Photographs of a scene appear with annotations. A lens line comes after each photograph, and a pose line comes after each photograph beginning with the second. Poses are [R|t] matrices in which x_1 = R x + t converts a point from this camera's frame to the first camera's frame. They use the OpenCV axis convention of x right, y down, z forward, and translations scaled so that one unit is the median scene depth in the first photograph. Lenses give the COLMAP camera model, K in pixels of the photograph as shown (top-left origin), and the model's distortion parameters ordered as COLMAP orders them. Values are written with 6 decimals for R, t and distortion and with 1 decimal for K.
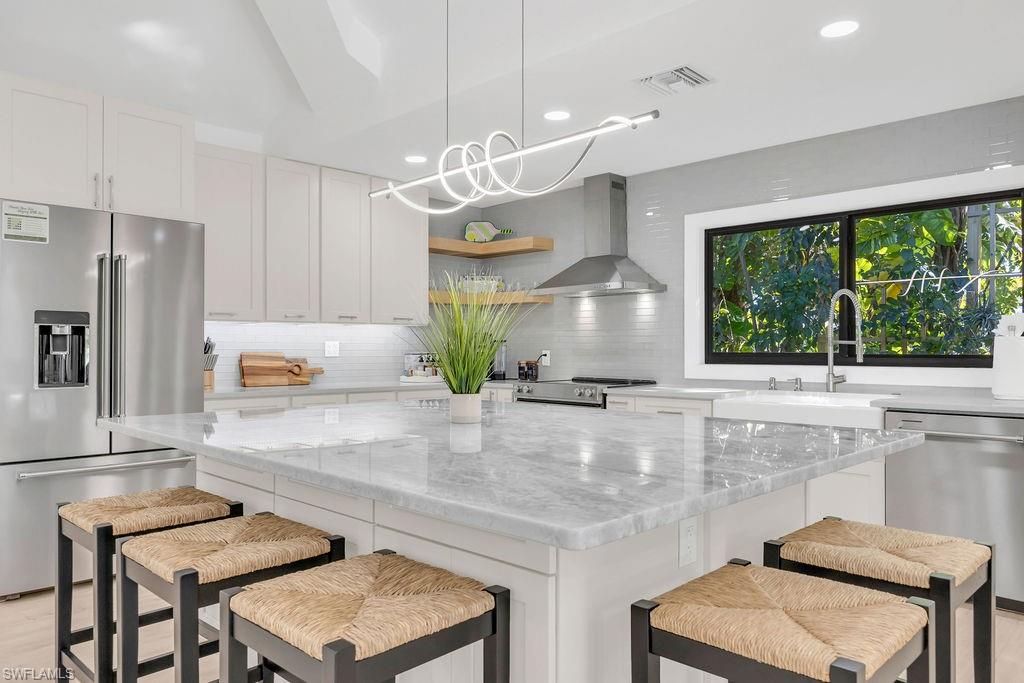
lens RADIAL K [[726.0, 0, 509.8], [0, 726.0, 342.6], [0, 0, 1]] dist [0.001054, 0.000324]
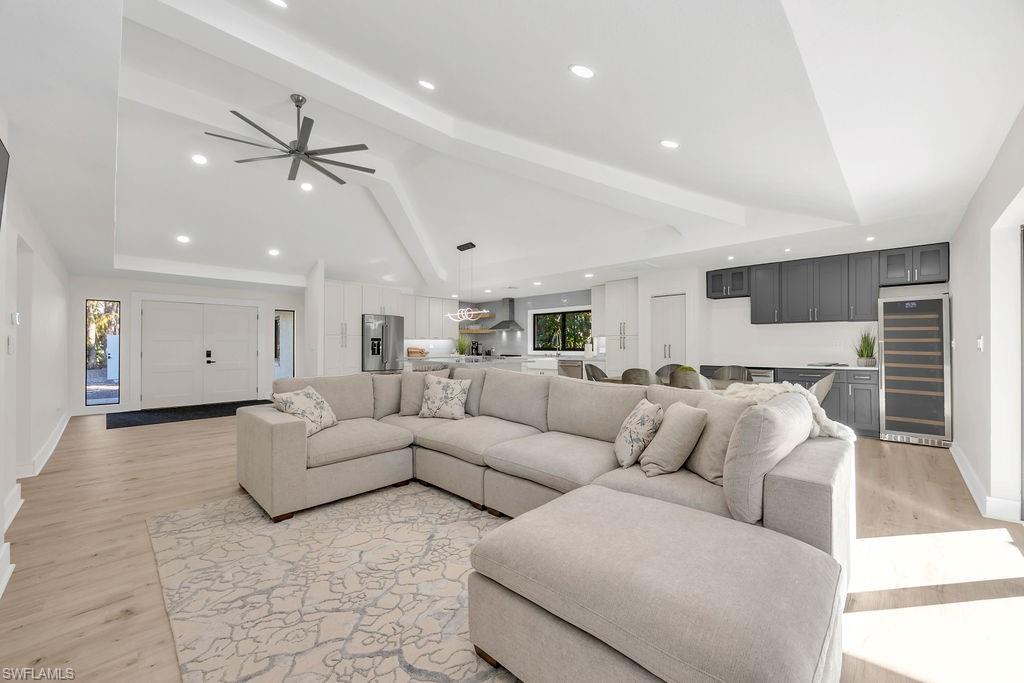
lens RADIAL K [[394.2, 0, 516.7], [0, 394.2, 342.2], [0, 0, 1]] dist [0.001099, 0.000034]
pose [[0.999892, 0.001288, 0.014638, 0.149417], [-0.001259, 0.999997, -0.001979, -0.009165], [-0.014641, 0.001960, 0.999891, -0.968177]]
